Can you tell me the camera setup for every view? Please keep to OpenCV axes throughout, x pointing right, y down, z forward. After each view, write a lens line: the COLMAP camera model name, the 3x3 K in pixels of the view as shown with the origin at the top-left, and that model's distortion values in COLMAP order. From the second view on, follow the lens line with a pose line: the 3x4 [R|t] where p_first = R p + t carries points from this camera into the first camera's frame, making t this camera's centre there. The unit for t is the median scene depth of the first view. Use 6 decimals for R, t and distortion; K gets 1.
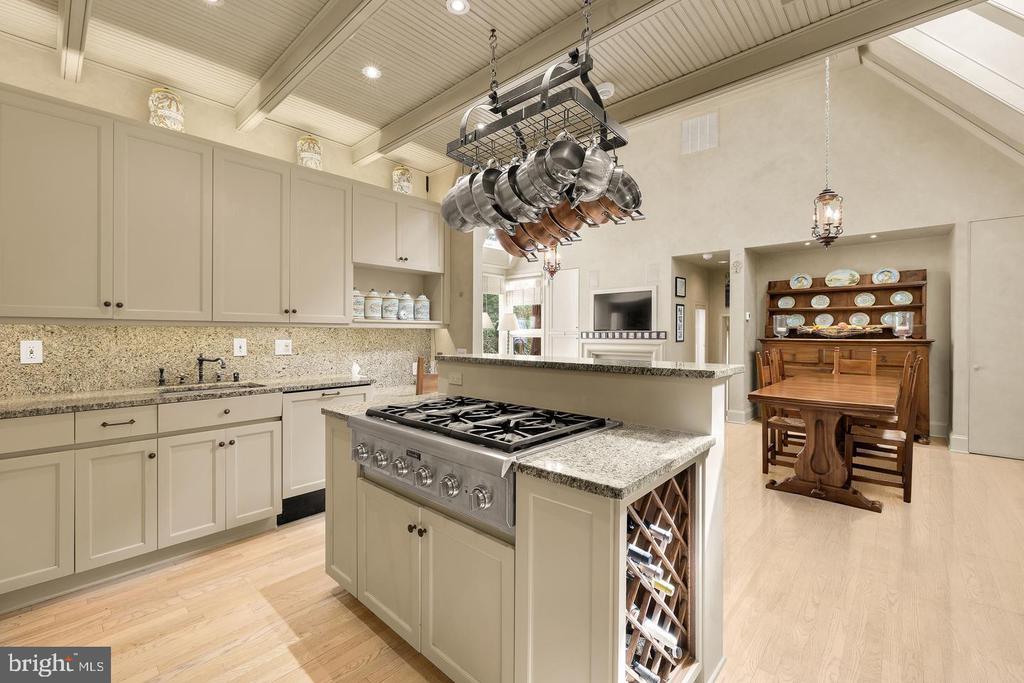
lens RADIAL K [[438.9, 0, 509.7], [0, 438.9, 335.6], [0, 0, 1]] dist [-0.000250, -0.000038]
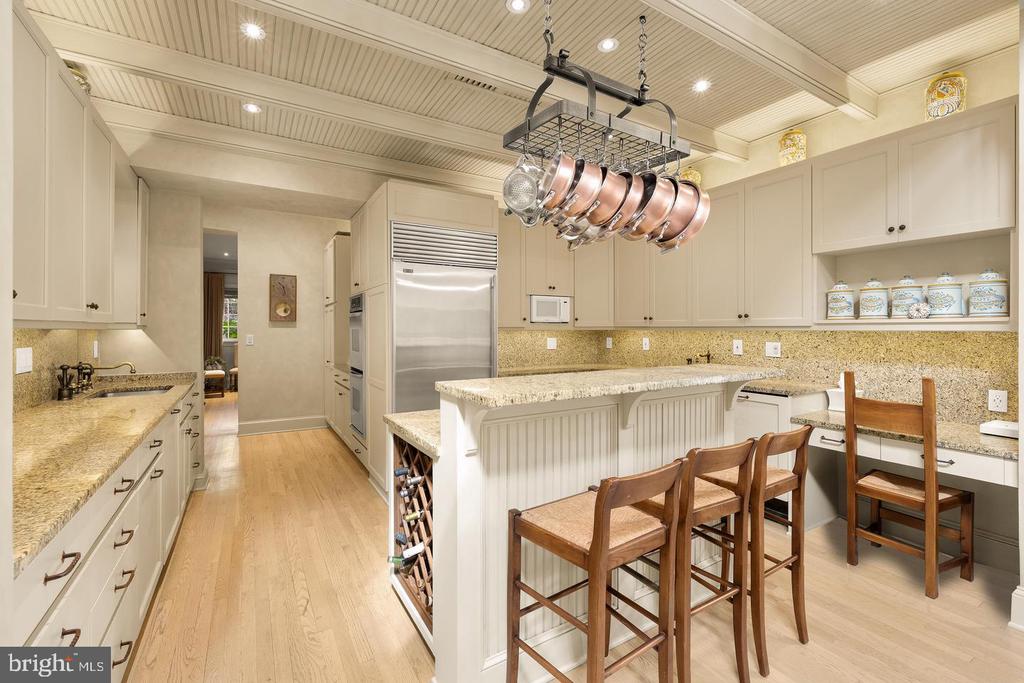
lens RADIAL K [[438.9, 0, 511.2], [0, 438.9, 332.9], [0, 0, 1]] dist [-0.000250, -0.000038]
pose [[-0.287729, 0.007957, -0.957679, 0.698694], [-0.004892, 0.999940, 0.009778, -0.020913], [0.957699, 0.007499, -0.287673, 0.754684]]
